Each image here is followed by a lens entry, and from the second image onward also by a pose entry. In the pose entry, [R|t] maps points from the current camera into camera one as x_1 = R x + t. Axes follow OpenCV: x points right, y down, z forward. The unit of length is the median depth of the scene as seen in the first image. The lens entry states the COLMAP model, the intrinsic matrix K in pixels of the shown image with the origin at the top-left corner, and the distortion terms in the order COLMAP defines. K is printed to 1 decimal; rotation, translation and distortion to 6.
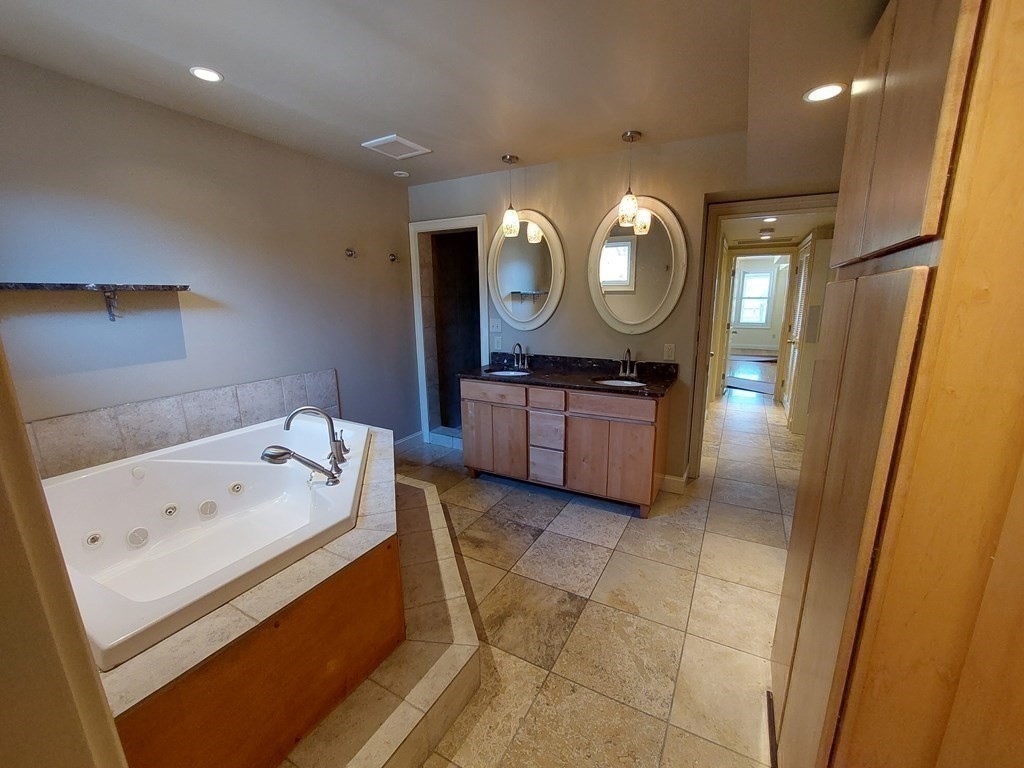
lens RADIAL K [[410.0, 0, 523.6], [0, 410.0, 387.6], [0, 0, 1]] dist [-0.020688, 0.001985]
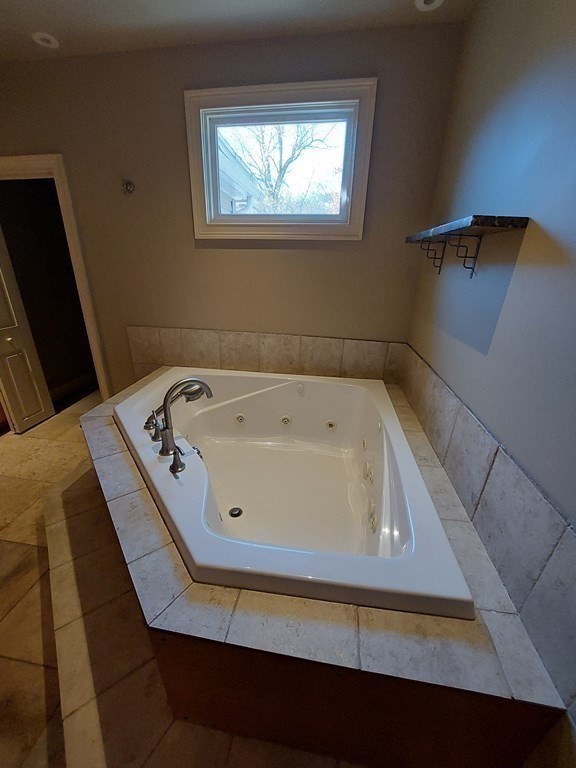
lens RADIAL K [[307.5, 0, 284.9], [0, 307.5, 393.4], [0, 0, 1]] dist [-0.020688, 0.001985]
pose [[-0.941295, 0.119926, -0.315565, -0.495617], [-0.088973, 0.813591, 0.574591, -0.298138], [0.325649, 0.568936, -0.755159, 1.488678]]
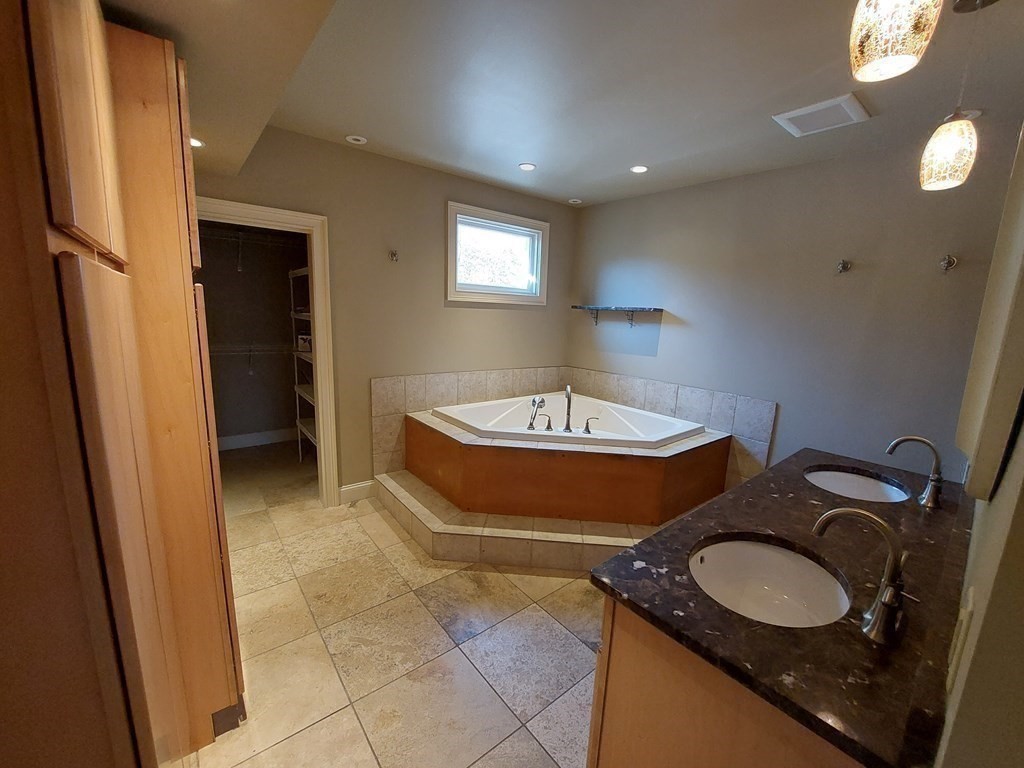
lens RADIAL K [[410.0, 0, 527.4], [0, 410.0, 387.2], [0, 0, 1]] dist [-0.020688, 0.001985]
pose [[-0.369159, 0.155635, -0.916242, 0.847885], [-0.239102, 0.936787, 0.255461, -0.279032], [0.898083, 0.313381, -0.308610, 1.262875]]
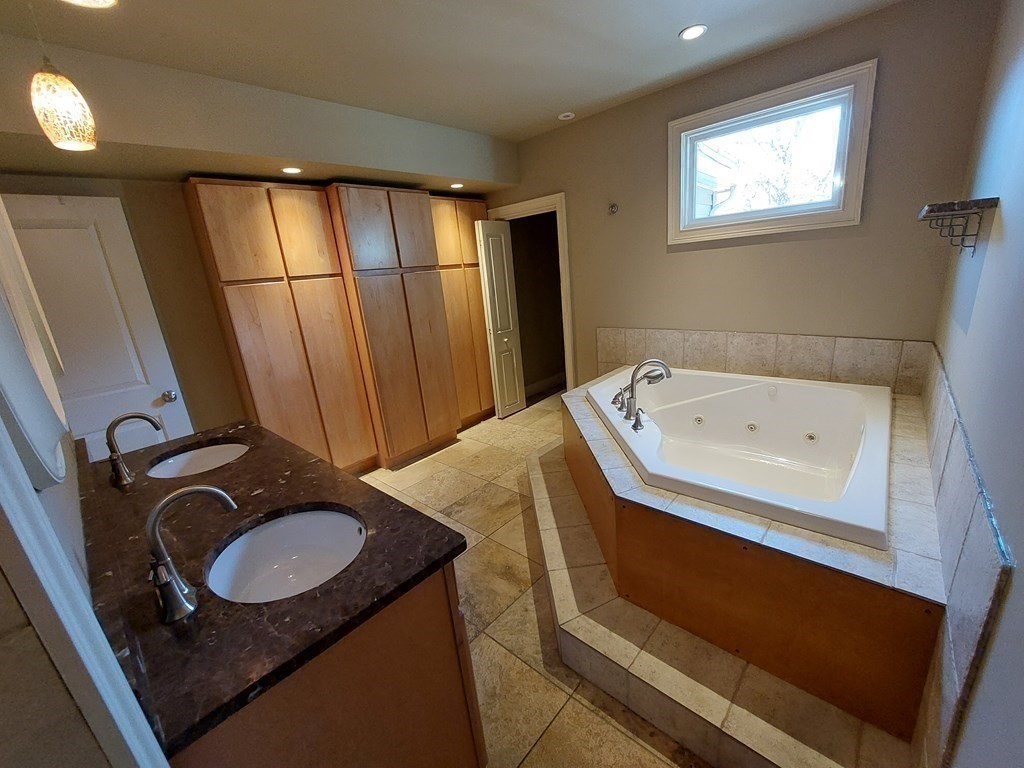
lens RADIAL K [[410.0, 0, 529.2], [0, 410.0, 389.1], [0, 0, 1]] dist [-0.020688, 0.001985]
pose [[-0.970966, 0.022846, 0.238124, -0.453233], [0.136582, 0.870174, 0.473438, -0.411536], [-0.196393, 0.492215, -0.848029, 1.902630]]
